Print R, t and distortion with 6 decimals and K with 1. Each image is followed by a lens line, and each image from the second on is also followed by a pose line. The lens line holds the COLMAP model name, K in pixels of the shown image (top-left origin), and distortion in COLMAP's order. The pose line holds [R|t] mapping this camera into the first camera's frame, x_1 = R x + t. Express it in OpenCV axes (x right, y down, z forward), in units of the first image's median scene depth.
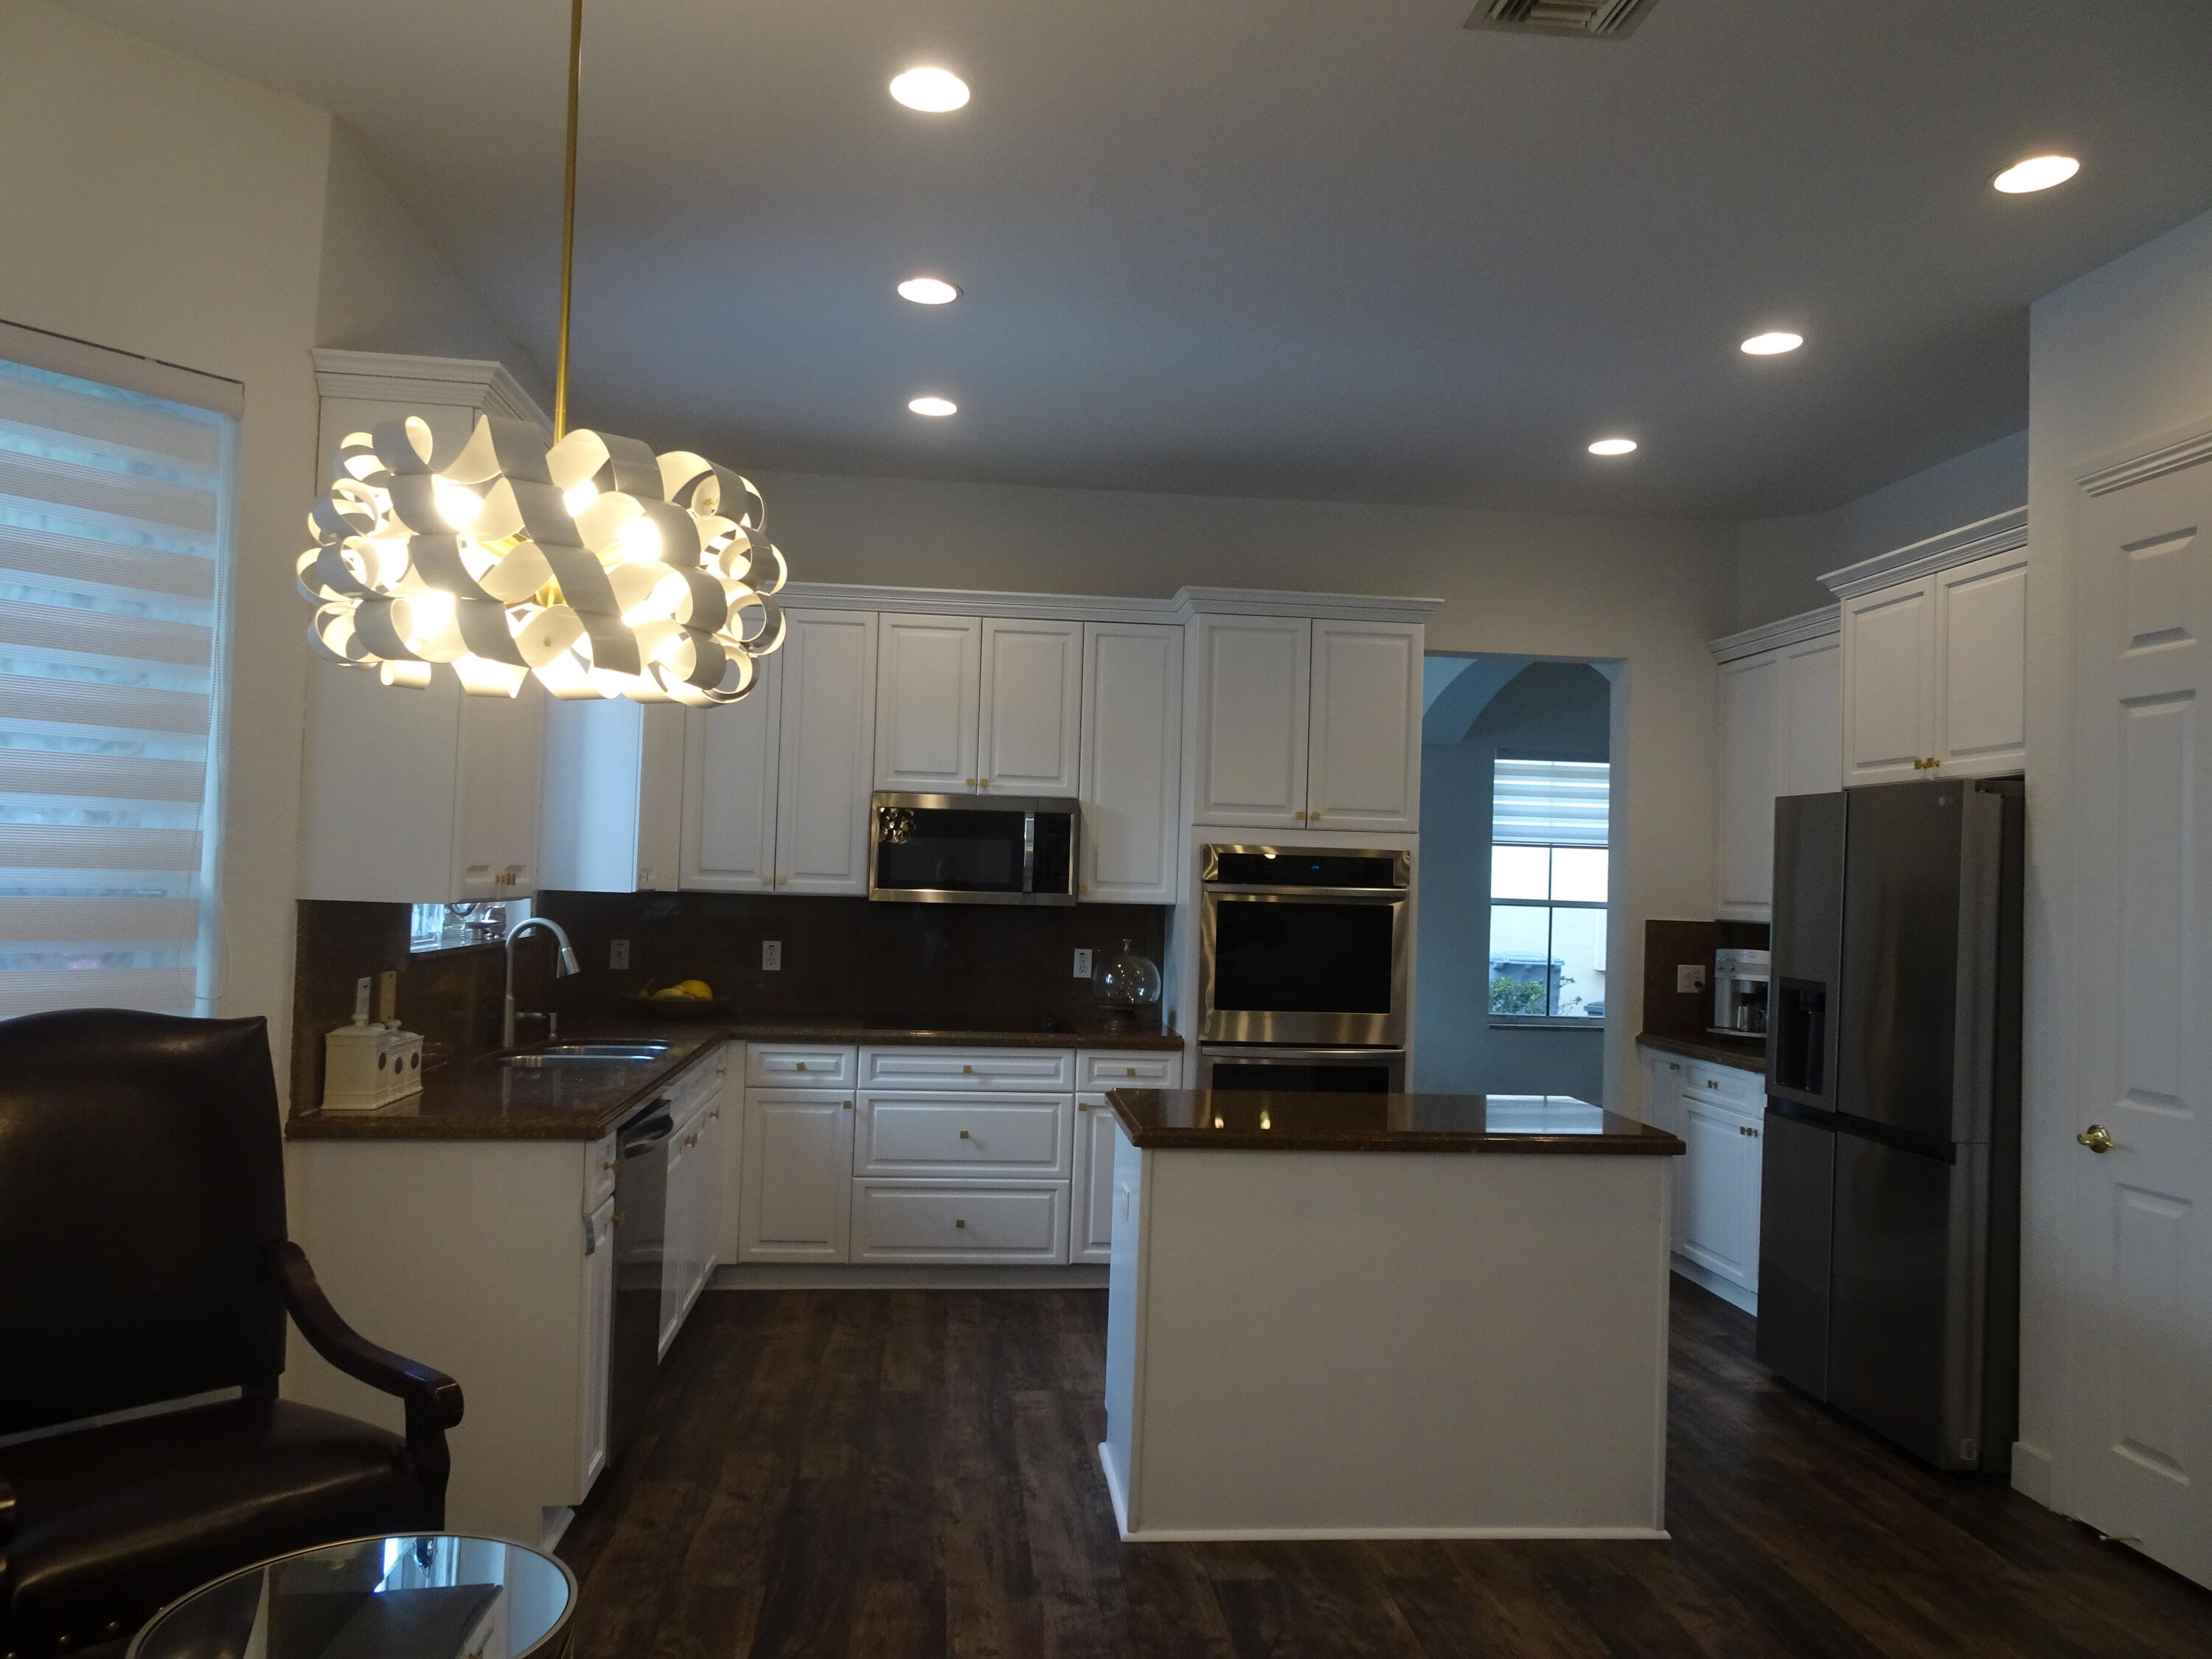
lens RADIAL K [[1546.1, 0, 1108.8], [0, 1546.1, 834.2], [0, 0, 1]] dist [0.010735, 0.002348]
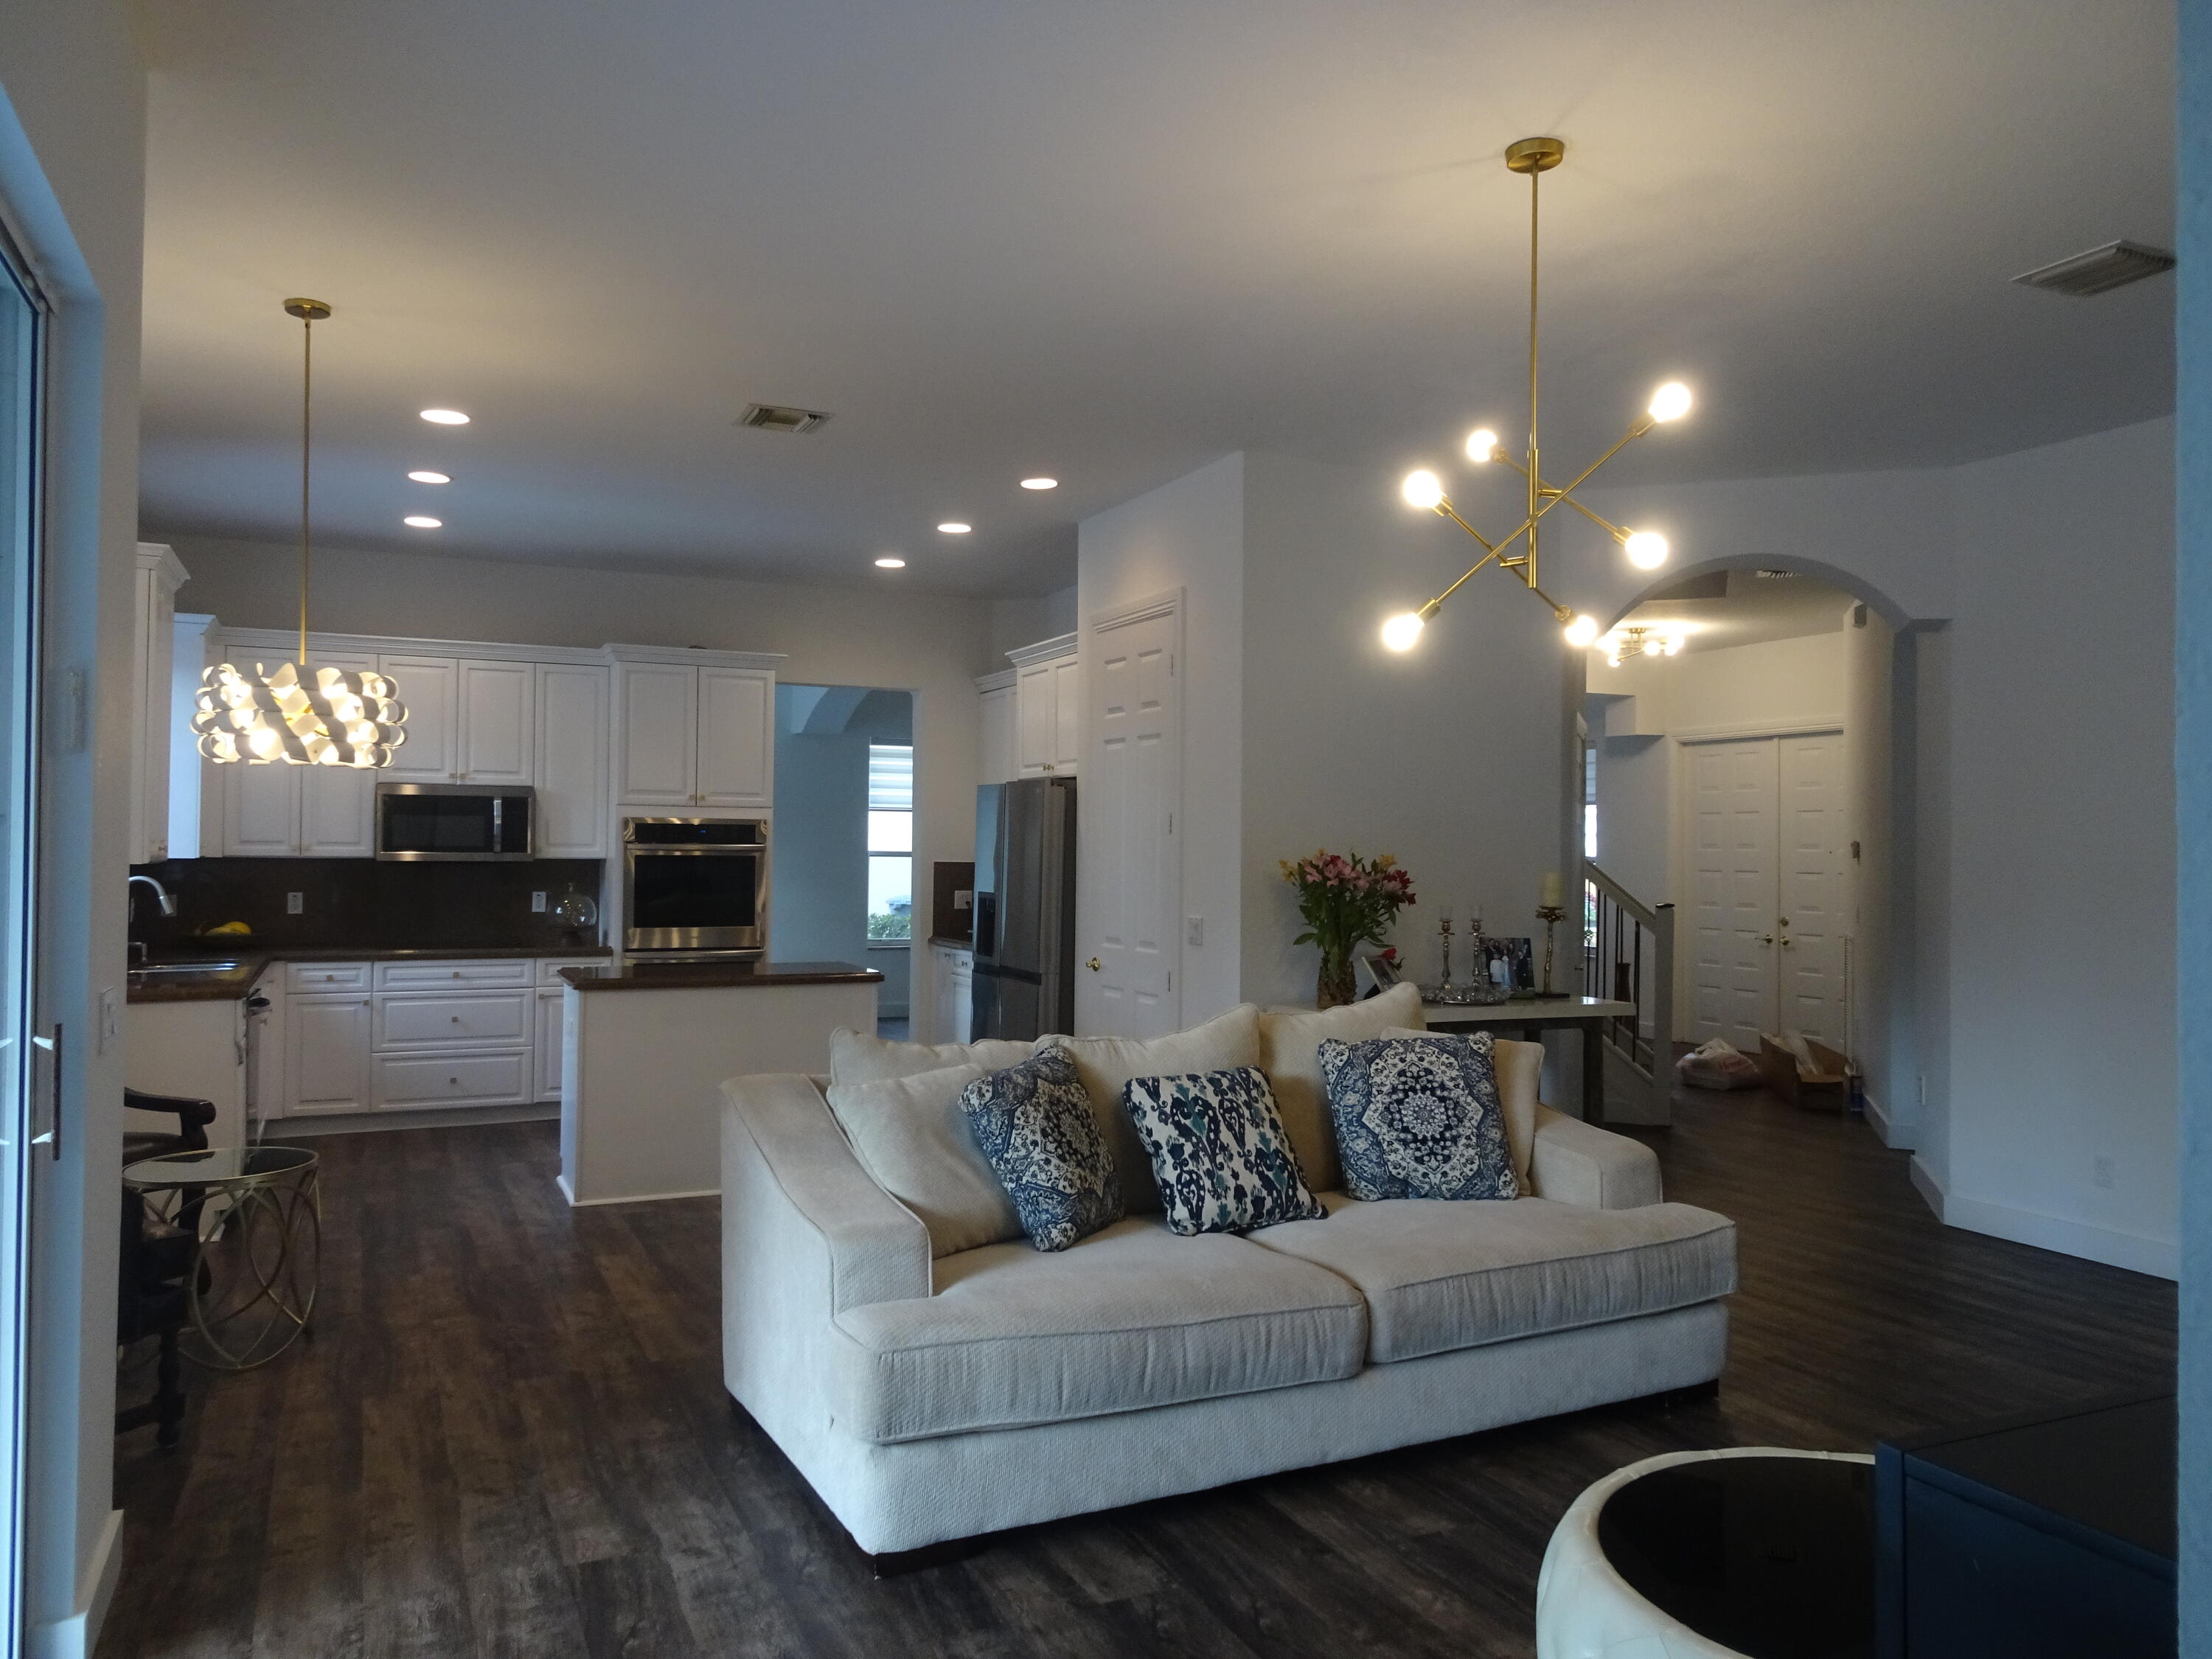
lens RADIAL K [[1546.1, 0, 1108.8], [0, 1546.1, 834.2], [0, 0, 1]] dist [0.010735, 0.002348]
pose [[0.942052, -0.017820, 0.334994, 0.000879], [0.008950, 0.999568, 0.028003, -0.014940], [-0.335348, -0.023382, 0.941804, -0.564783]]
